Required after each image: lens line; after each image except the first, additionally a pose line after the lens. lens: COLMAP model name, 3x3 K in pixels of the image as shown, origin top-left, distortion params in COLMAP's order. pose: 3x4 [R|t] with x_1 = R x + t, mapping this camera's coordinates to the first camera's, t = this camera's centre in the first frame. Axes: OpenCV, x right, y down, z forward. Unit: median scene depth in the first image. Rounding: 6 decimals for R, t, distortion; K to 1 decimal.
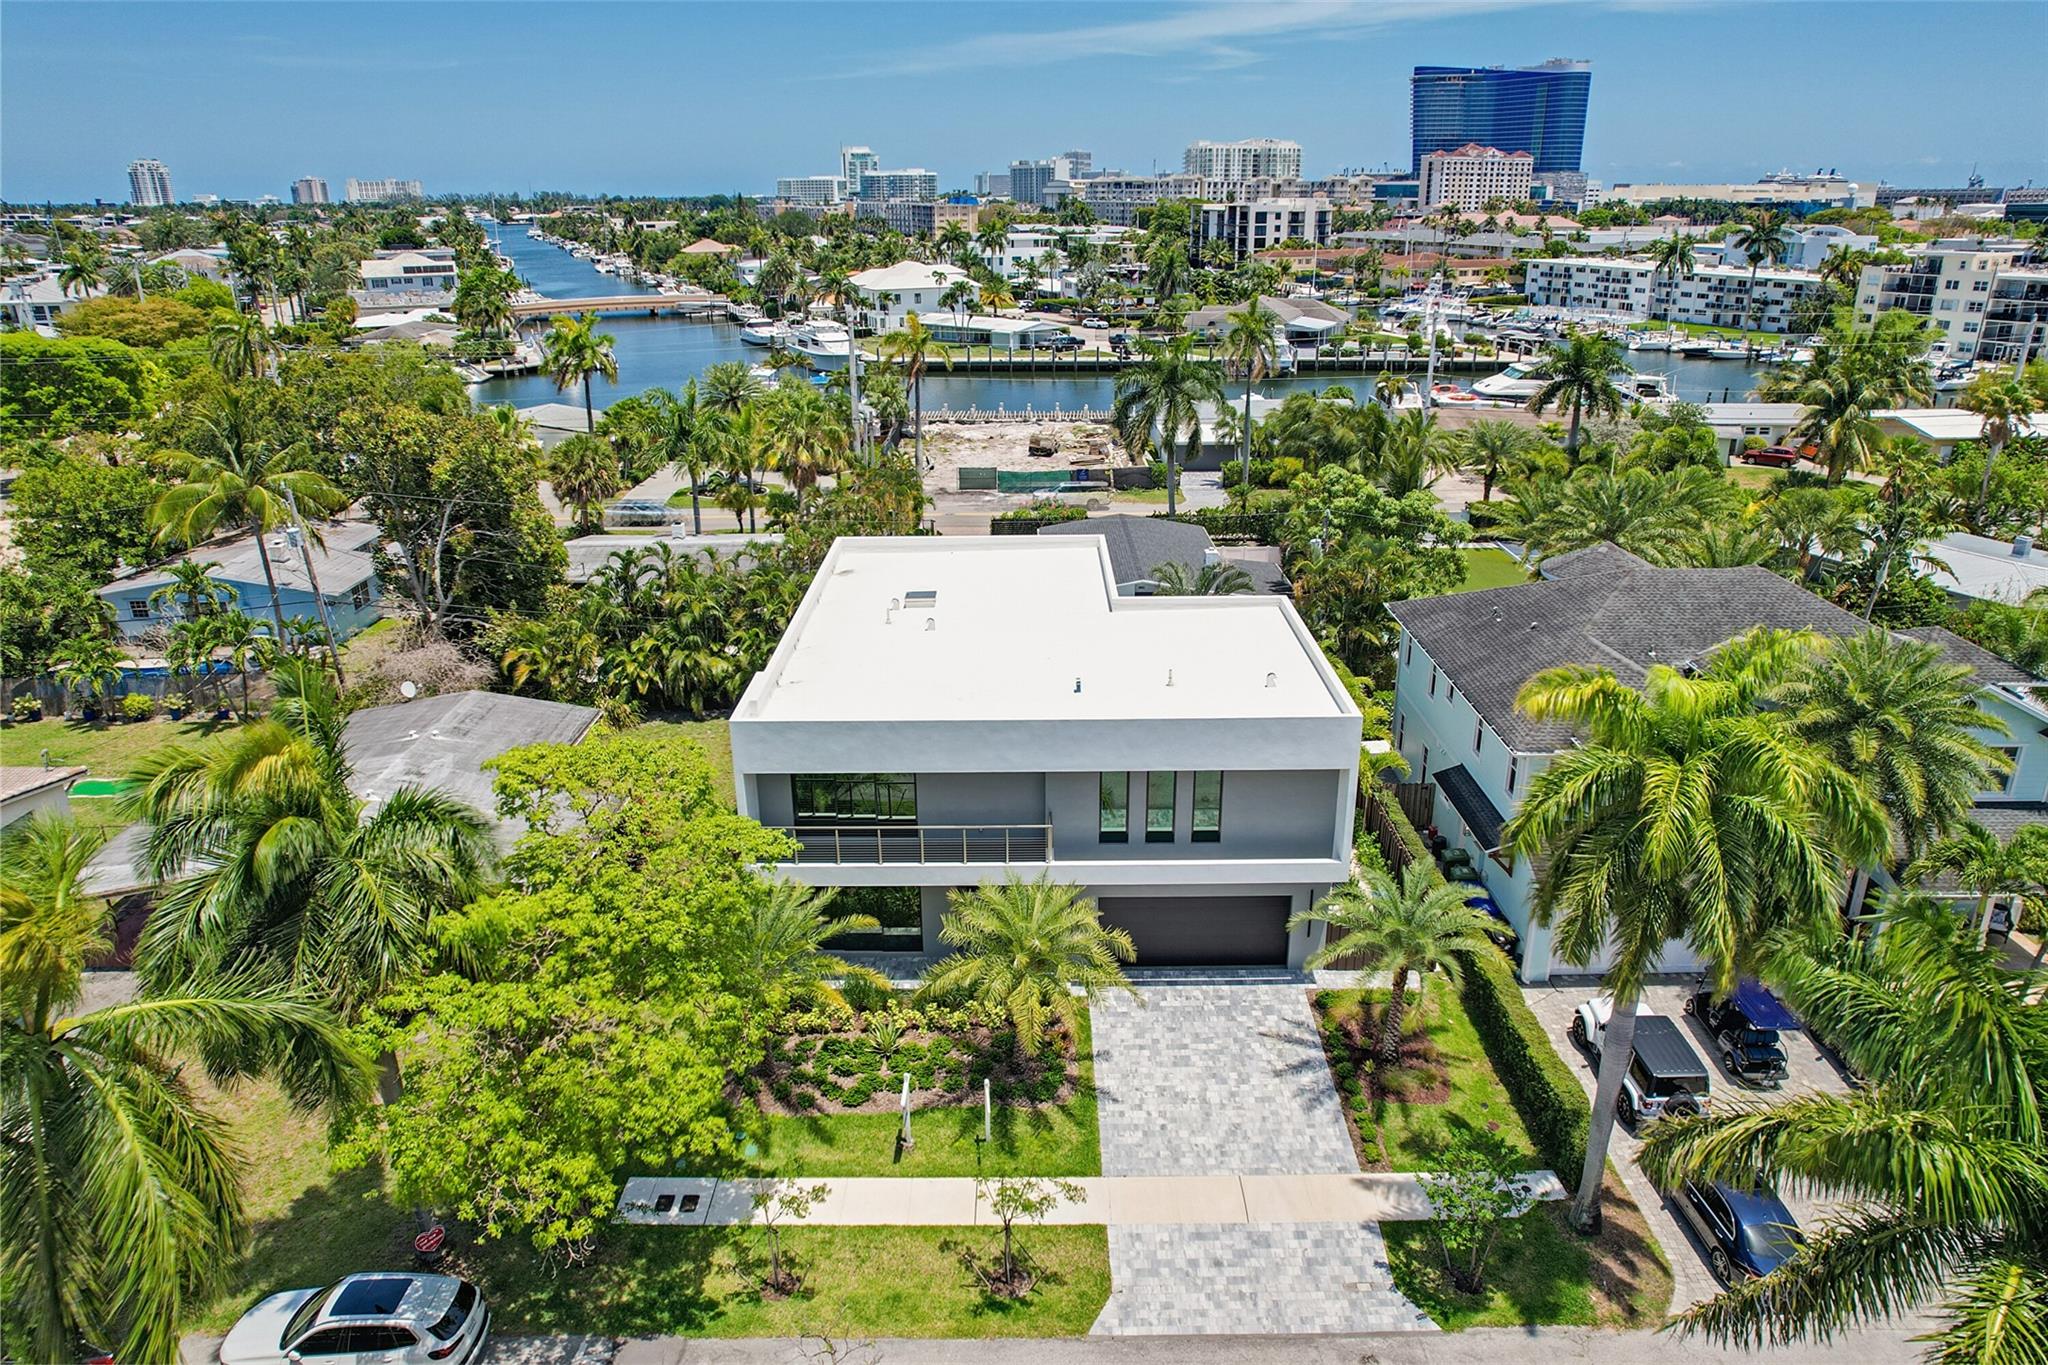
lens RADIAL K [[1334.4, 0, 1033.5], [0, 1334.4, 674.2], [0, 0, 1]] dist [-0.059488, 0.056475]
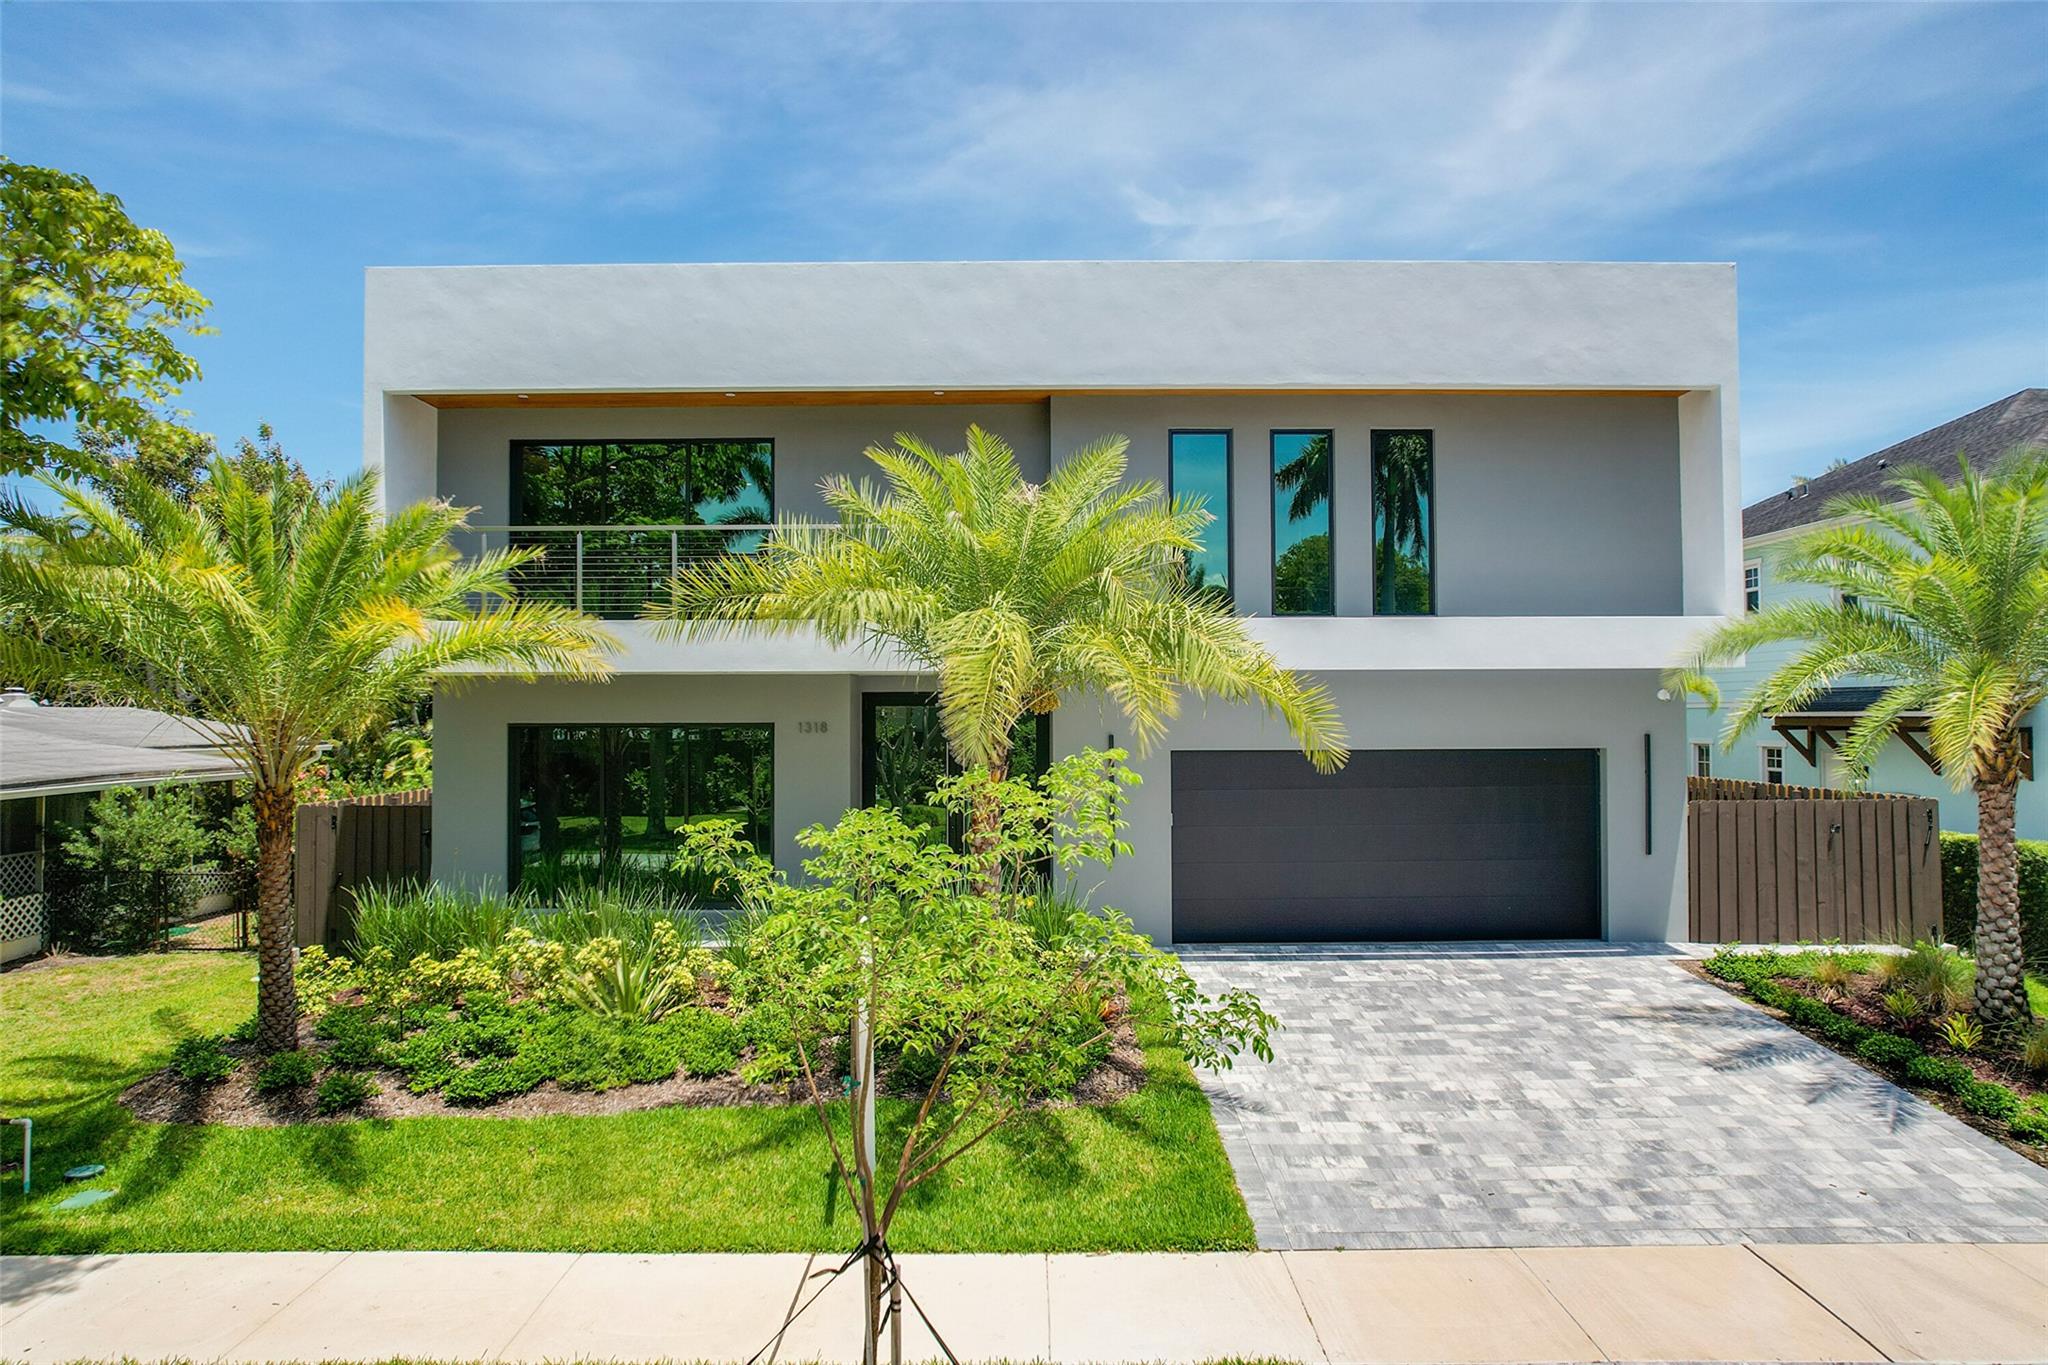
lens RADIAL K [[1334.4, 0, 1028.2], [0, 1334.4, 681.0], [0, 0, 1]] dist [-0.059488, 0.056475]
pose [[0.999952, -0.004321, -0.008772, 0.001102], [0.000746, 0.928174, -0.372146, 0.064297], [0.009750, 0.372121, 0.928133, 0.120419]]
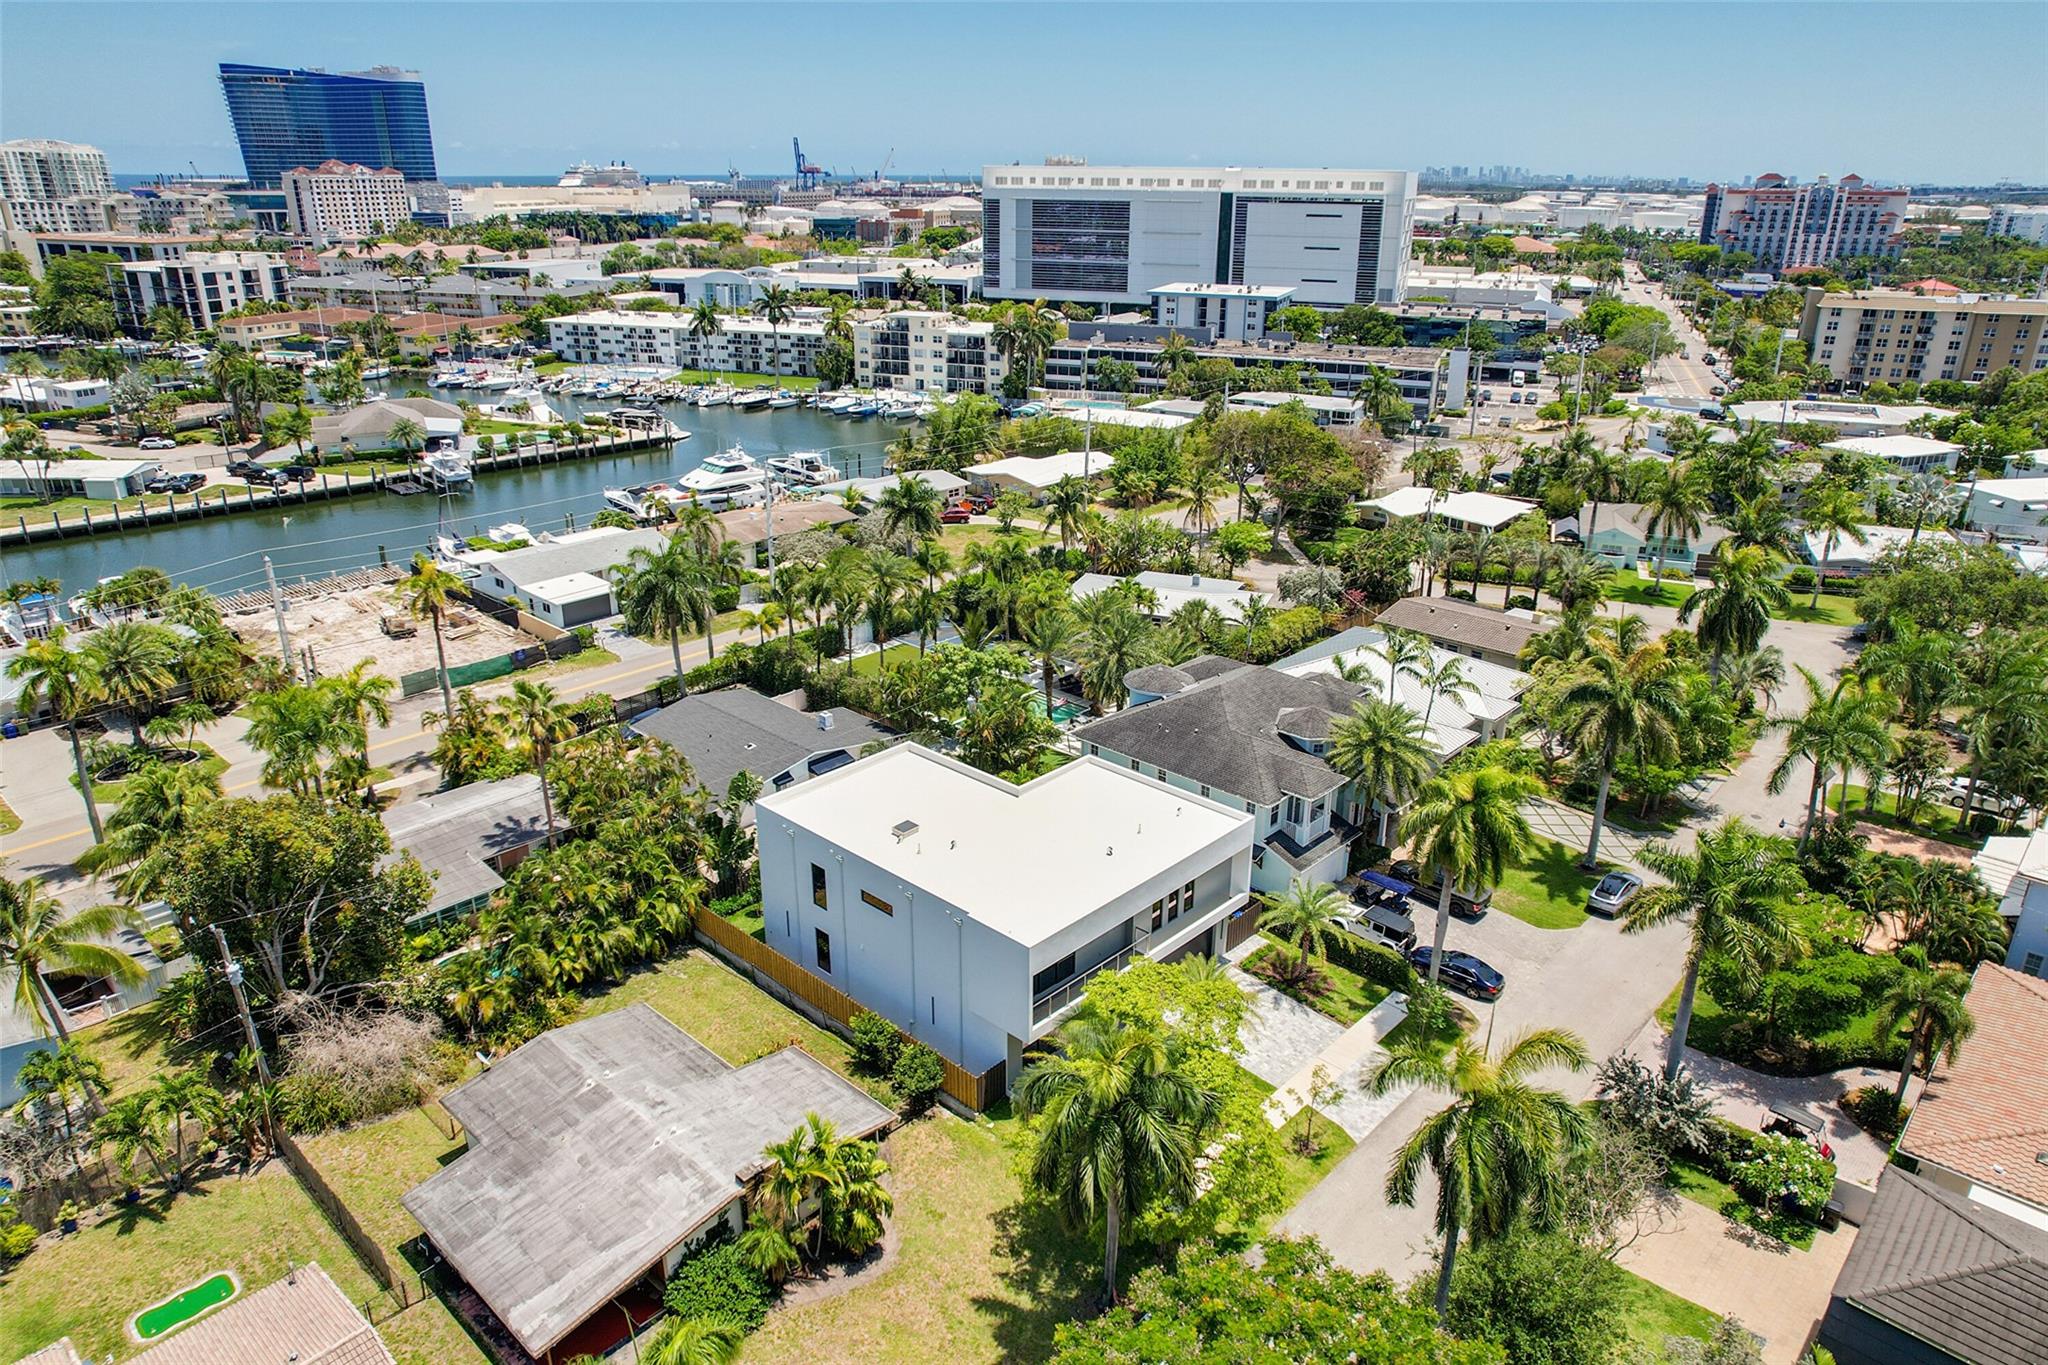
lens RADIAL K [[1334.4, 0, 1039.8], [0, 1334.4, 673.8], [0, 0, 1]] dist [-0.059488, 0.056475]
pose [[0.684478, -0.250249, 0.684738, -0.233883], [0.241076, 0.964096, 0.111360, -0.086428], [-0.688020, 0.088851, 0.720231, -0.036653]]
